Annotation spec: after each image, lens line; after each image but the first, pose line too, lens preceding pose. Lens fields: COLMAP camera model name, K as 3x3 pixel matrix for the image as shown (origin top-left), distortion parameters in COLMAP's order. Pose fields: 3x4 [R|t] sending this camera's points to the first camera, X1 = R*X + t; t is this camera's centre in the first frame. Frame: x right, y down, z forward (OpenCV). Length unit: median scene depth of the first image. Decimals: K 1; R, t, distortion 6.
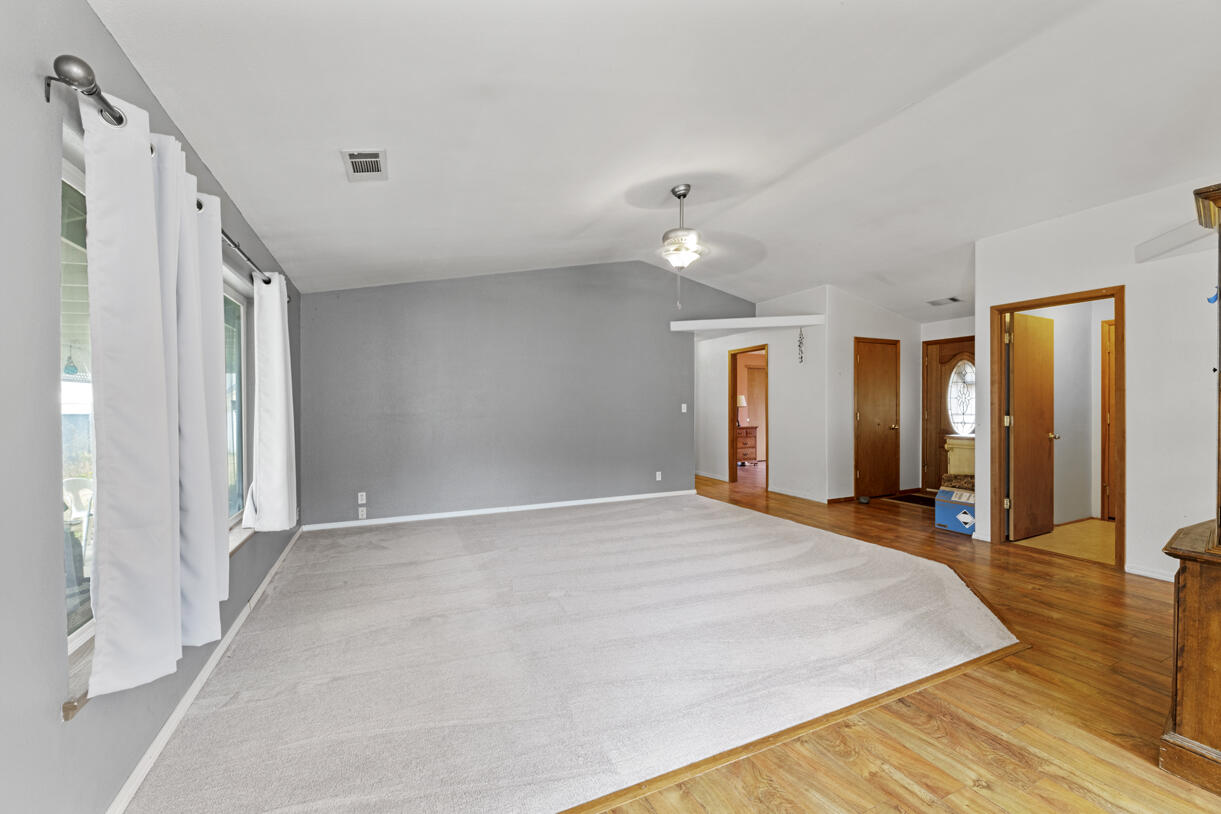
lens RADIAL K [[491.9, 0, 607.6], [0, 491.9, 408.8], [0, 0, 1]] dist [-0.002388, -0.002922]
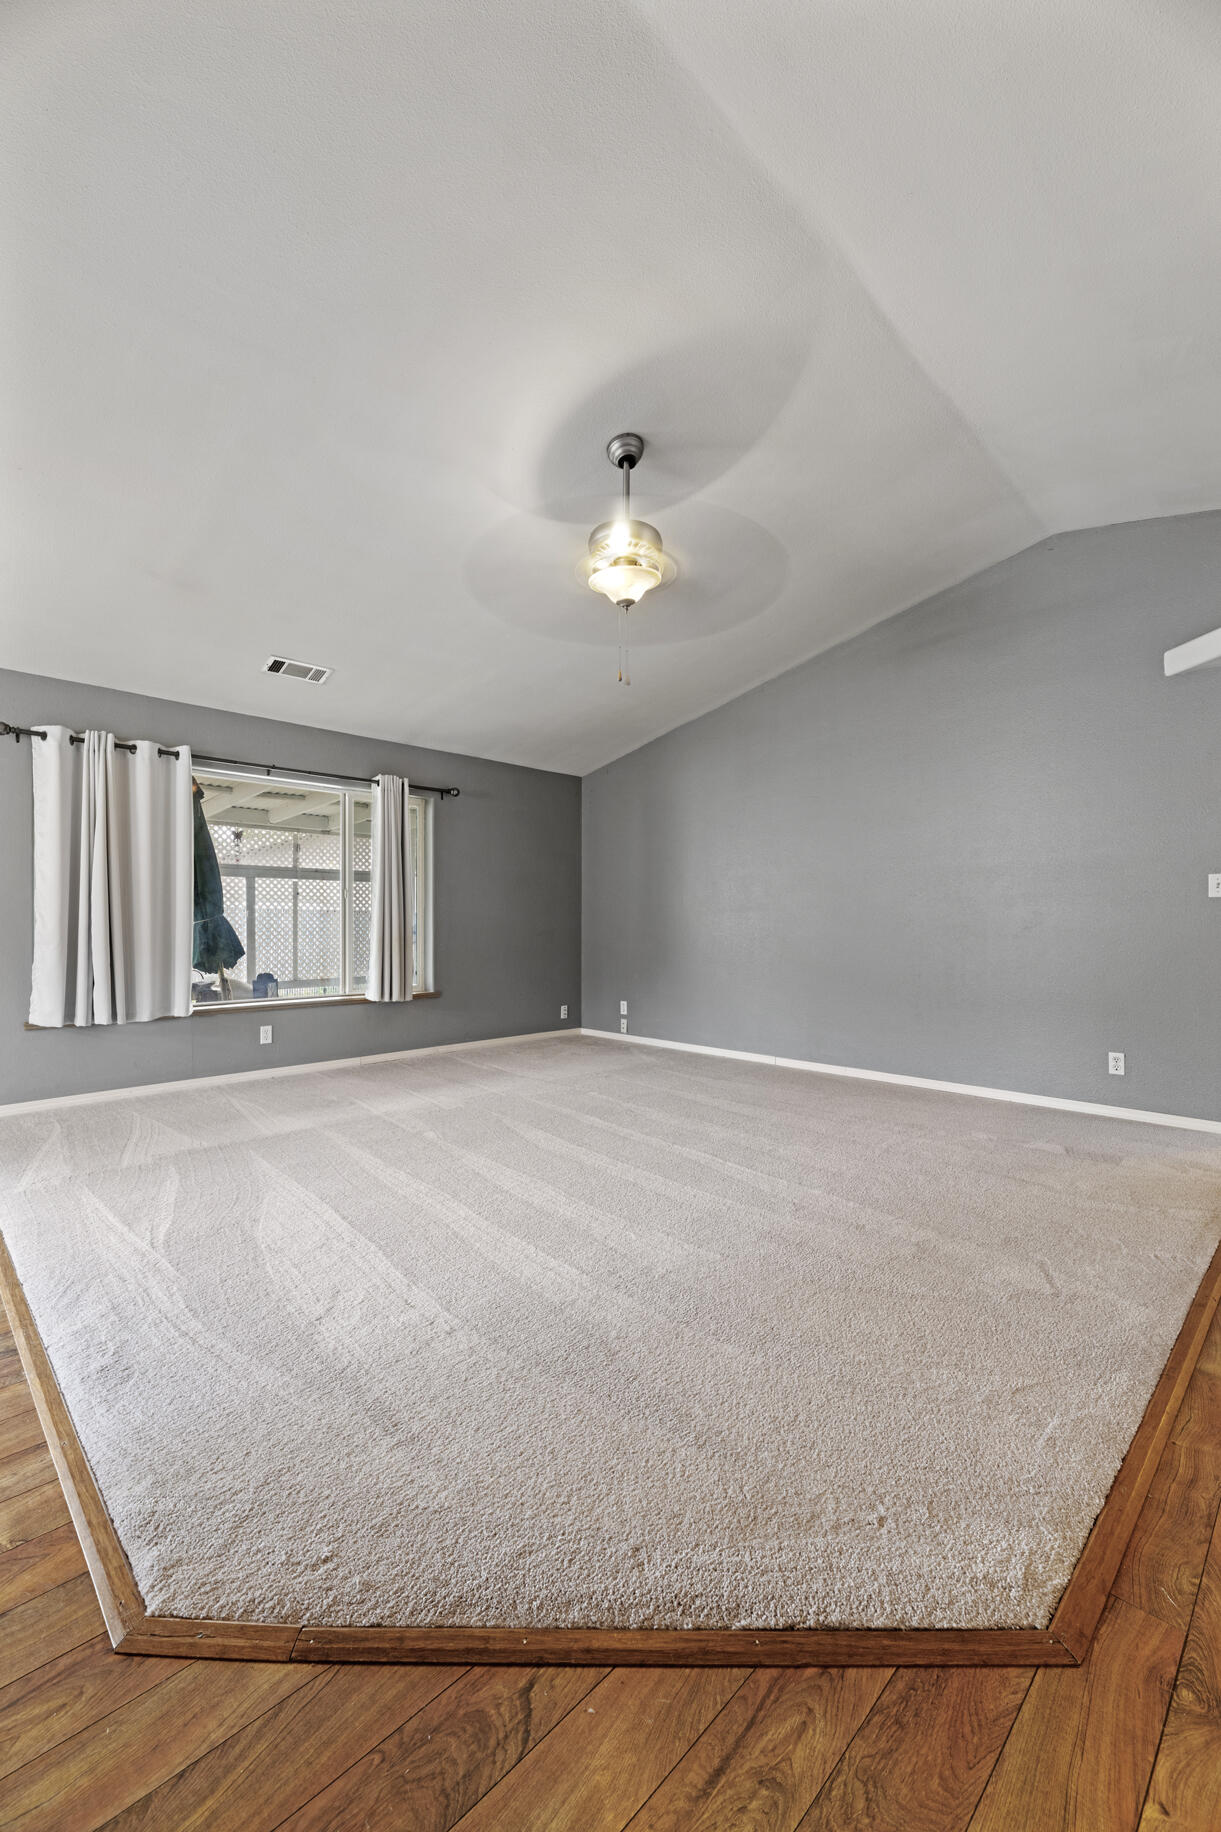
lens RADIAL K [[738.1, 0, 608.6], [0, 738.1, 920.6], [0, 0, 1]] dist [-0.002388, -0.002922]
pose [[0.340946, 0.001732, -0.940081, 0.533343], [-0.006088, 0.999981, -0.000366, 0.028124], [0.940063, 0.005848, 0.340951, 0.441558]]
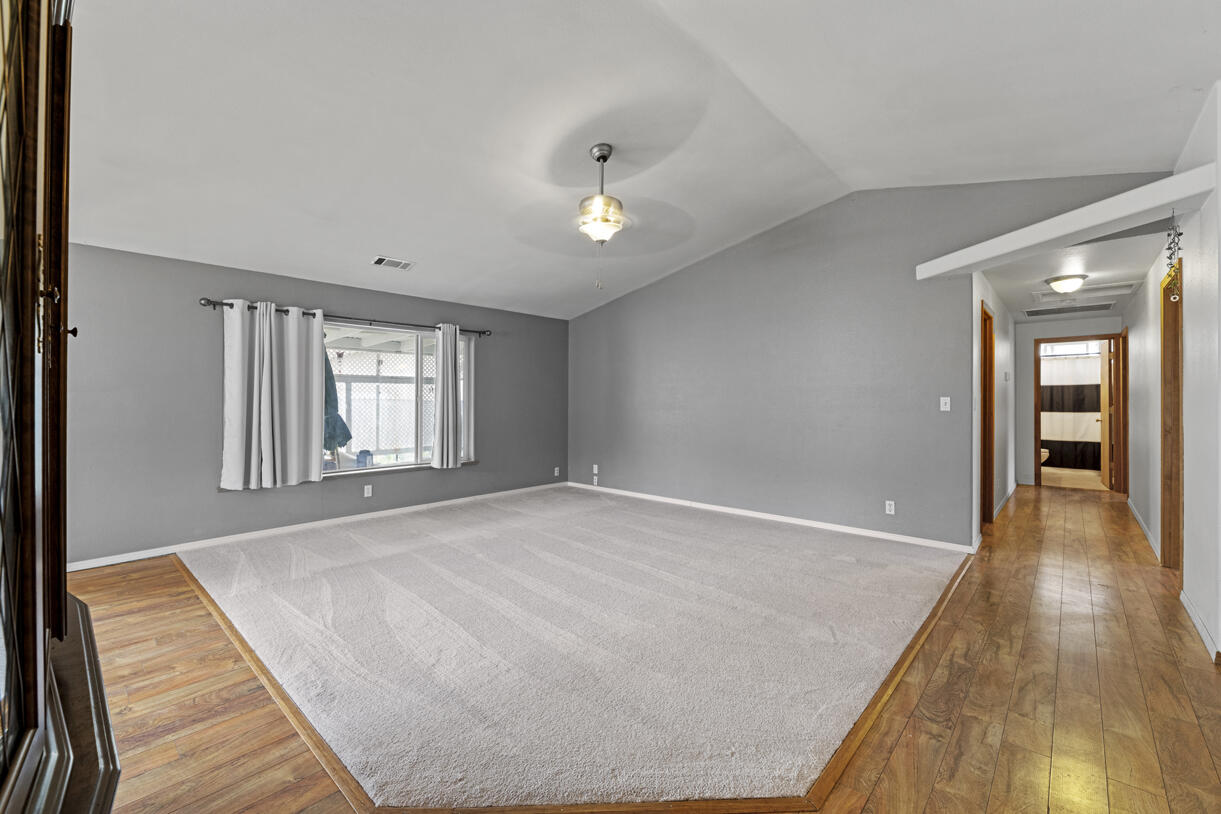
lens RADIAL K [[507.5, 0, 606.1], [0, 507.5, 395.9], [0, 0, 1]] dist [-0.001718, -0.000629]
pose [[0.386577, -0.000365, -0.922257, 0.602068], [-0.008230, 0.999959, -0.003846, -0.005597], [0.922220, 0.009077, 0.386558, 0.405690]]
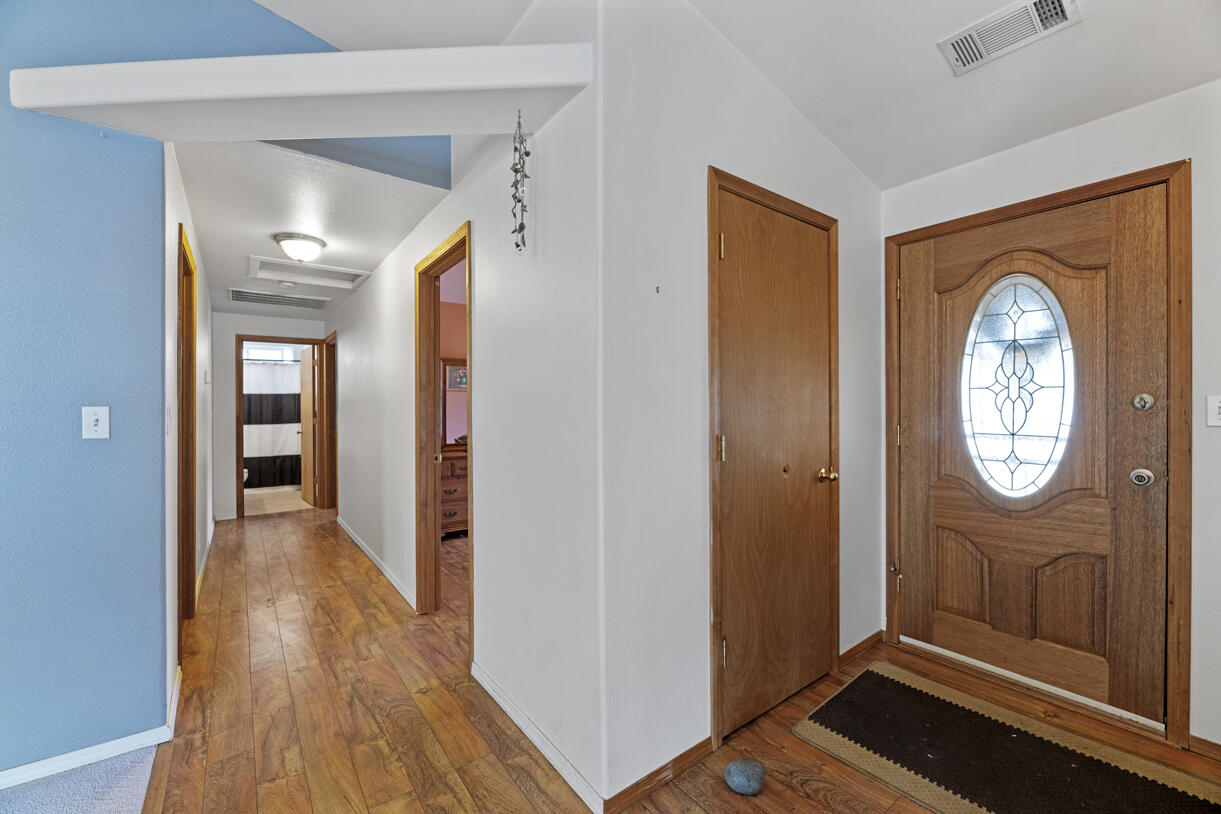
lens RADIAL K [[491.9, 0, 611.7], [0, 491.9, 406.8], [0, 0, 1]] dist [-0.002388, -0.002922]
pose [[0.976684, -0.002169, 0.214669, 0.387434], [0.003987, 0.999960, -0.008036, -0.006856], [-0.214643, 0.008705, 0.976654, 0.738942]]
